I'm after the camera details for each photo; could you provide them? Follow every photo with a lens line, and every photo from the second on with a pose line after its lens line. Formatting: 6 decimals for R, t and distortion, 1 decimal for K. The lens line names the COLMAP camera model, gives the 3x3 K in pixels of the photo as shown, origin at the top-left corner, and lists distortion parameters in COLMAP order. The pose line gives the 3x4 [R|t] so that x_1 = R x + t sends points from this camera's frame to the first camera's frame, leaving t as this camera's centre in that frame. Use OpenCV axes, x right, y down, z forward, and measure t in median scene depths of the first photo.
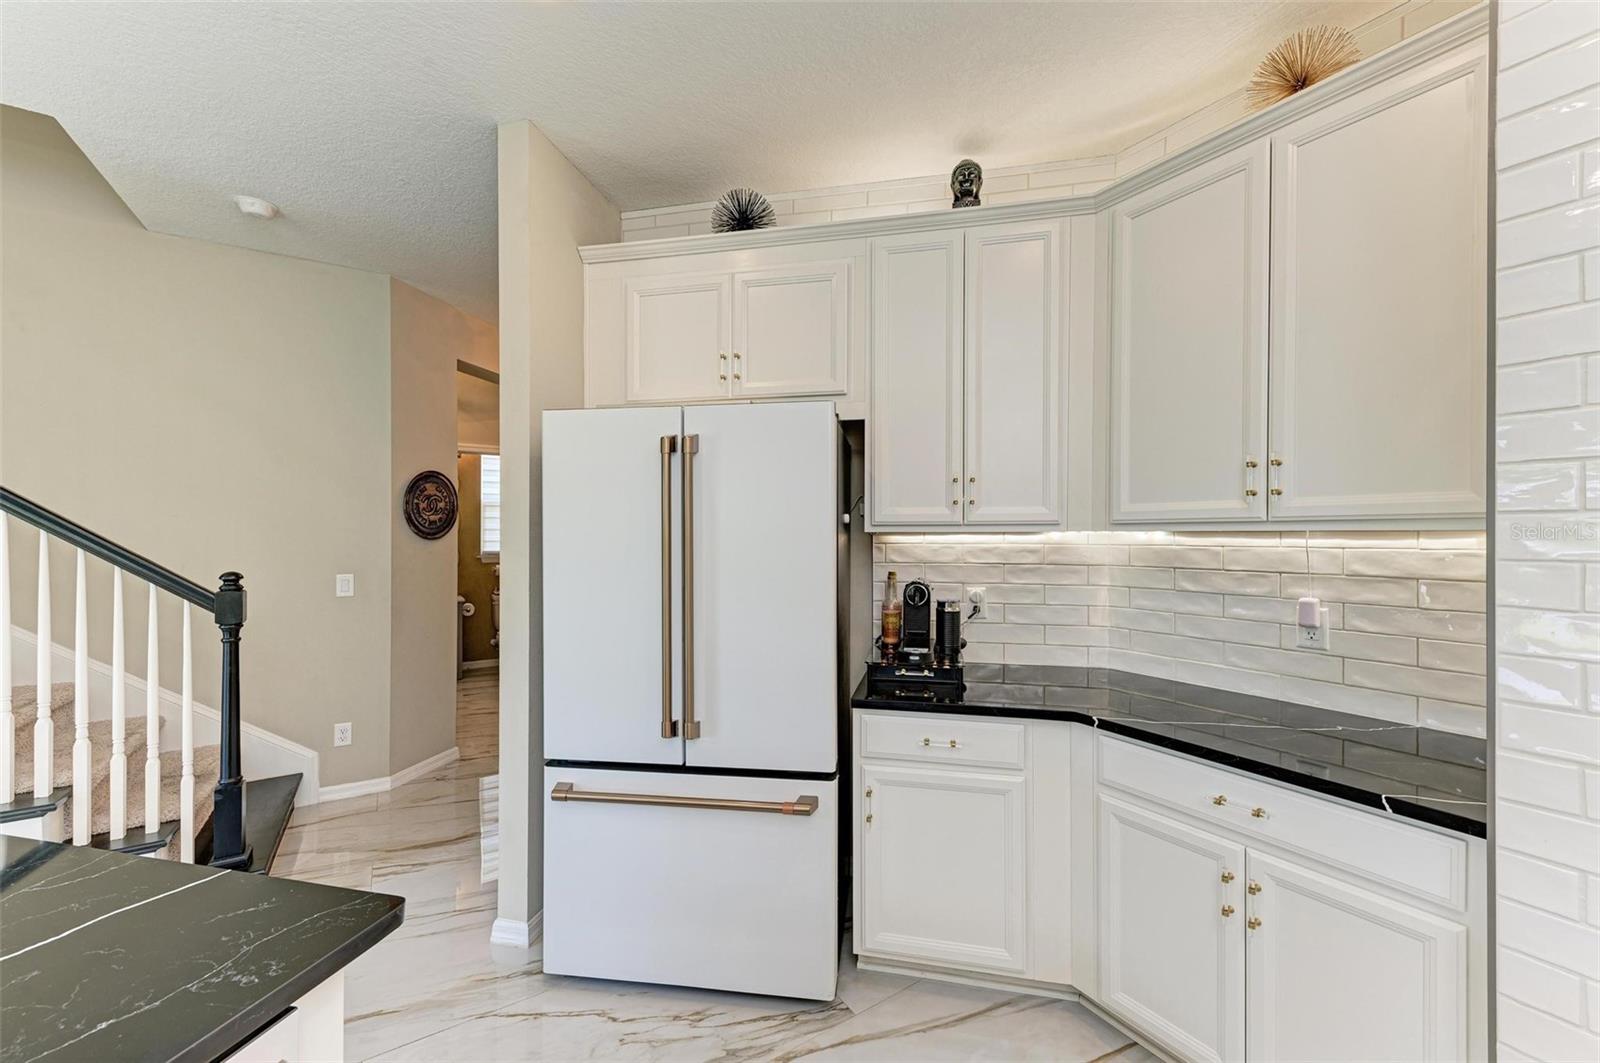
lens RADIAL K [[630.4, 0, 809.5], [0, 630.4, 534.8], [0, 0, 1]] dist [0.008807, -0.002230]
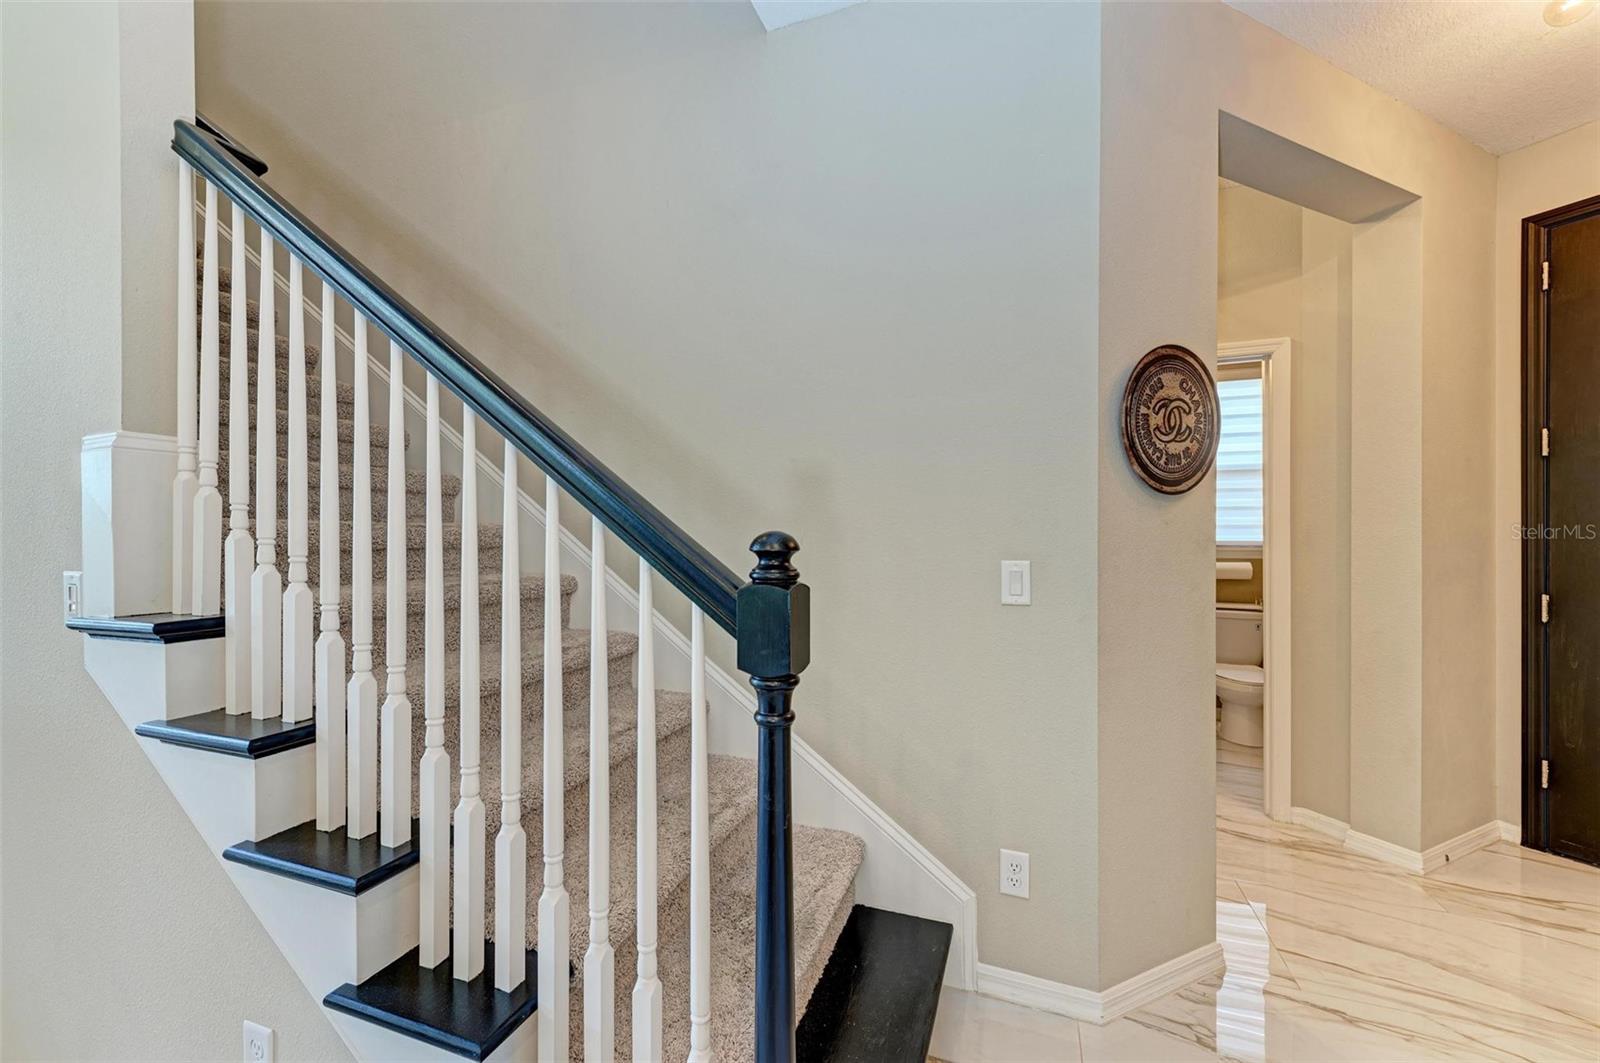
lens RADIAL K [[630.4, 0, 798.1], [0, 630.4, 524.9], [0, 0, 1]] dist [0.008807, -0.002230]
pose [[0.589596, -0.013321, -0.807589, -0.432974], [-0.000399, 0.999859, -0.016784, 0.042821], [0.807699, 0.010218, 0.589507, 0.566619]]
